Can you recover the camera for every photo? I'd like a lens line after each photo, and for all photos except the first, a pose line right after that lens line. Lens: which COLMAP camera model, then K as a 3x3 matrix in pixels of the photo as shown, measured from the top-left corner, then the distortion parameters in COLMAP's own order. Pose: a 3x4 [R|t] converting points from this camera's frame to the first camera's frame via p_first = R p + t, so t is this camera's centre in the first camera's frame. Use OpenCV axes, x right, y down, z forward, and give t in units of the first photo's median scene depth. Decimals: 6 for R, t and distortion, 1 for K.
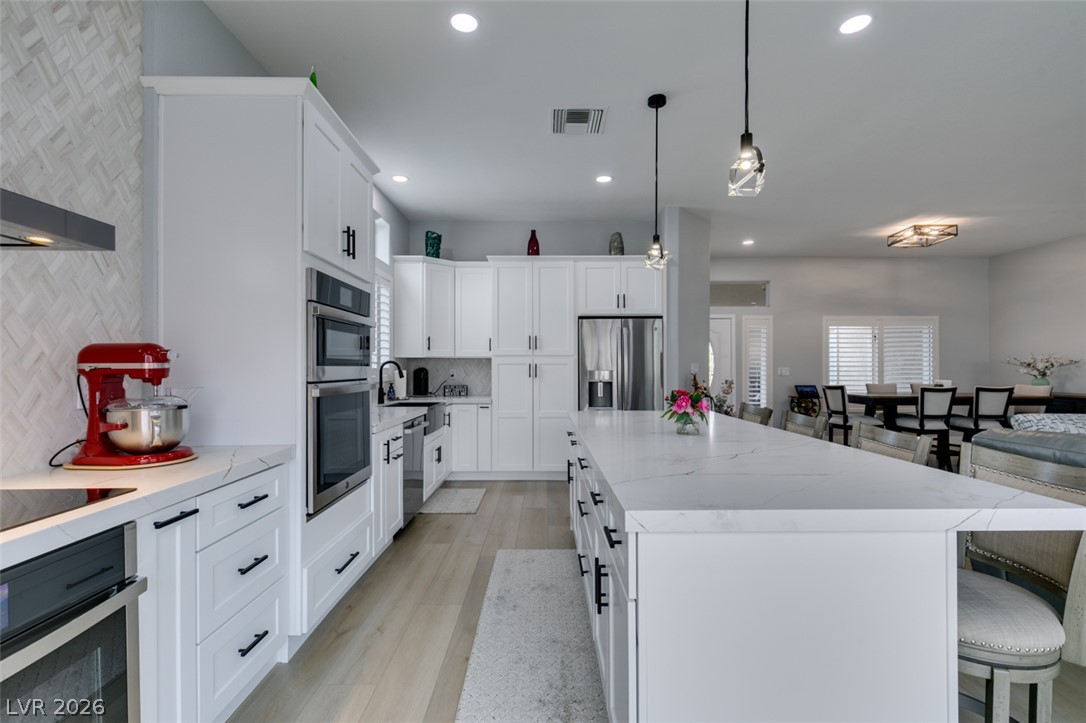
lens RADIAL K [[485.0, 0, 540.7], [0, 485.0, 363.8], [0, 0, 1]] dist [0.002028, -0.000385]
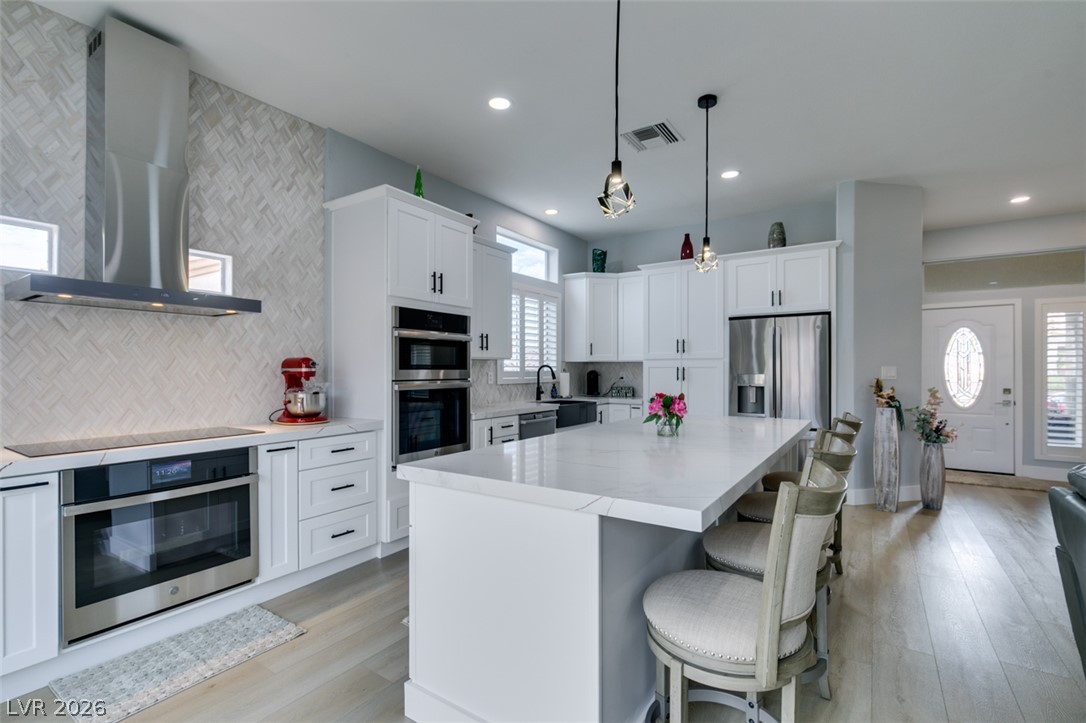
lens RADIAL K [[488.2, 0, 543.3], [0, 488.2, 368.5], [0, 0, 1]] dist [-0.002053, -0.000418]
pose [[0.832253, 0.000227, -0.554397, 0.656181], [0.002621, 0.999987, 0.004343, -0.004539], [0.554390, -0.005068, 0.832241, -0.017514]]
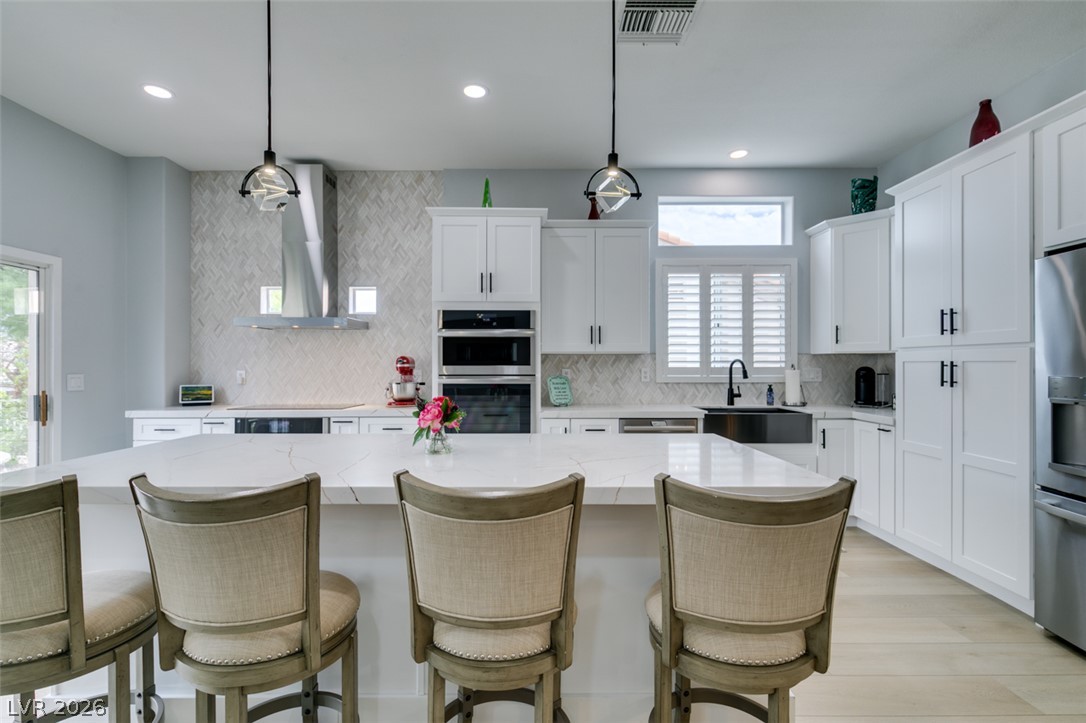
lens RADIAL K [[485.0, 0, 540.7], [0, 485.0, 363.8], [0, 0, 1]] dist [0.002028, -0.000385]
pose [[0.010431, -0.000017, -0.999946, 1.092822], [0.007011, 0.999975, 0.000057, -0.000171], [0.999921, -0.007011, 0.010430, 1.149774]]
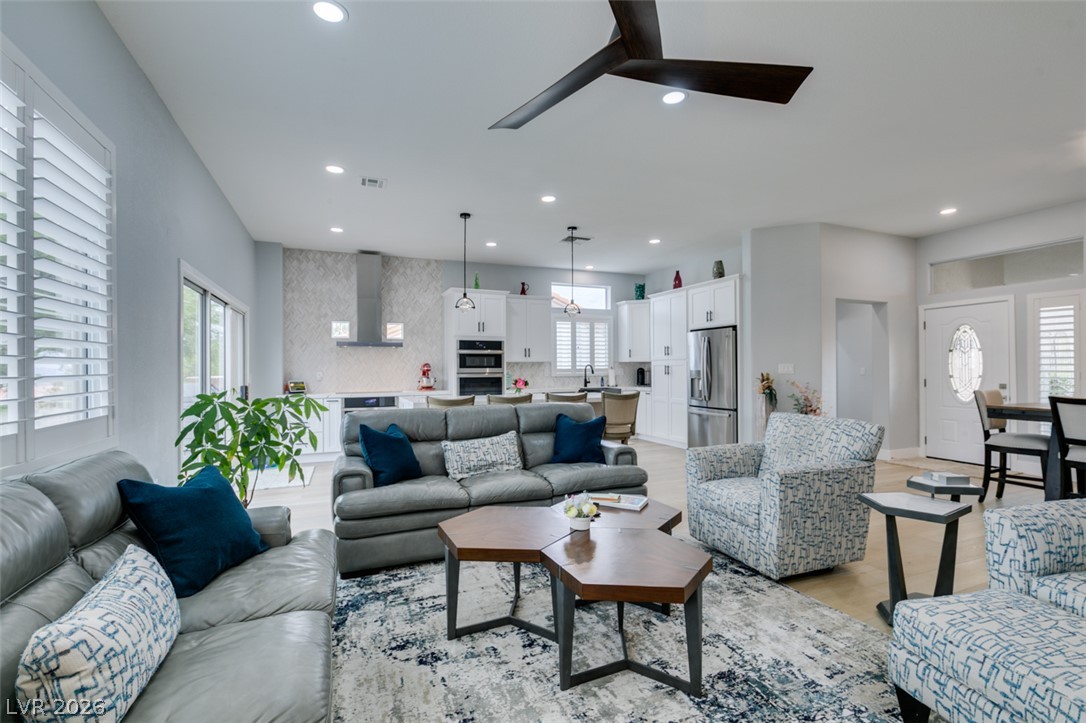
lens RADIAL K [[485.8, 0, 541.2], [0, 485.8, 365.1], [0, 0, 1]] dist [-0.000148, -0.000812]
pose [[0.389299, -0.007116, -0.921084, 2.499624], [0.010785, 0.999937, -0.003167, -0.000636], [0.921048, -0.008701, 0.389351, 0.175775]]
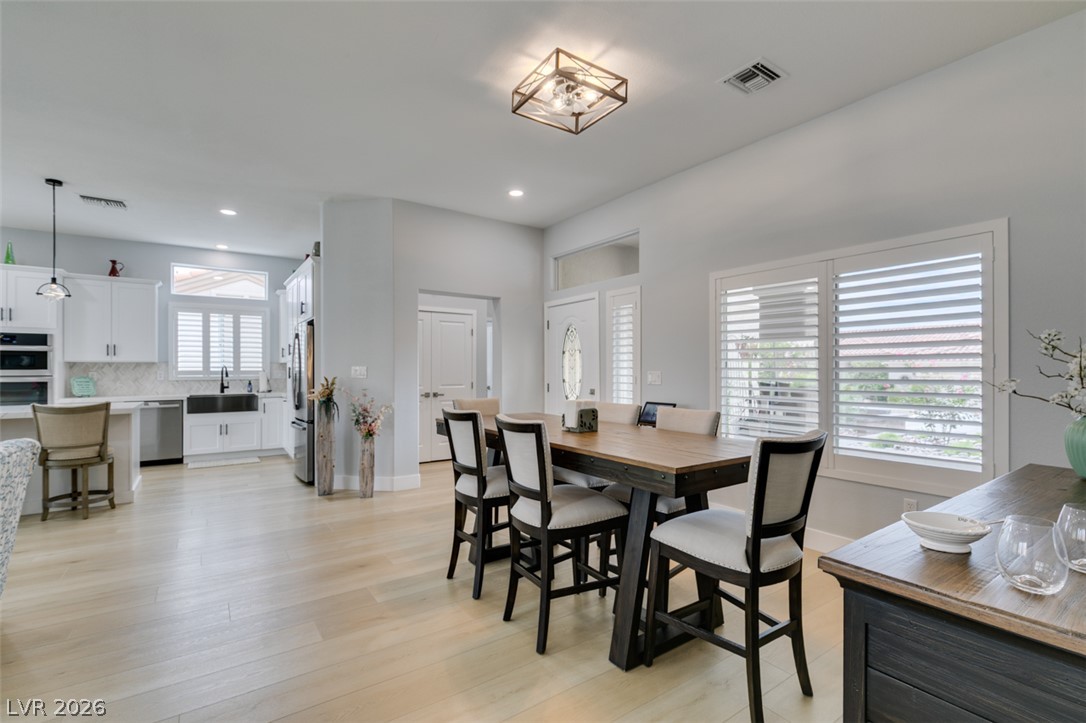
lens RADIAL K [[488.2, 0, 543.3], [0, 488.2, 368.5], [0, 0, 1]] dist [-0.002053, -0.000418]
pose [[0.579813, -0.000982, -0.814749, 2.847085], [0.006773, 0.999971, 0.003614, 0.006971], [0.814721, -0.007614, 0.579803, 1.710148]]
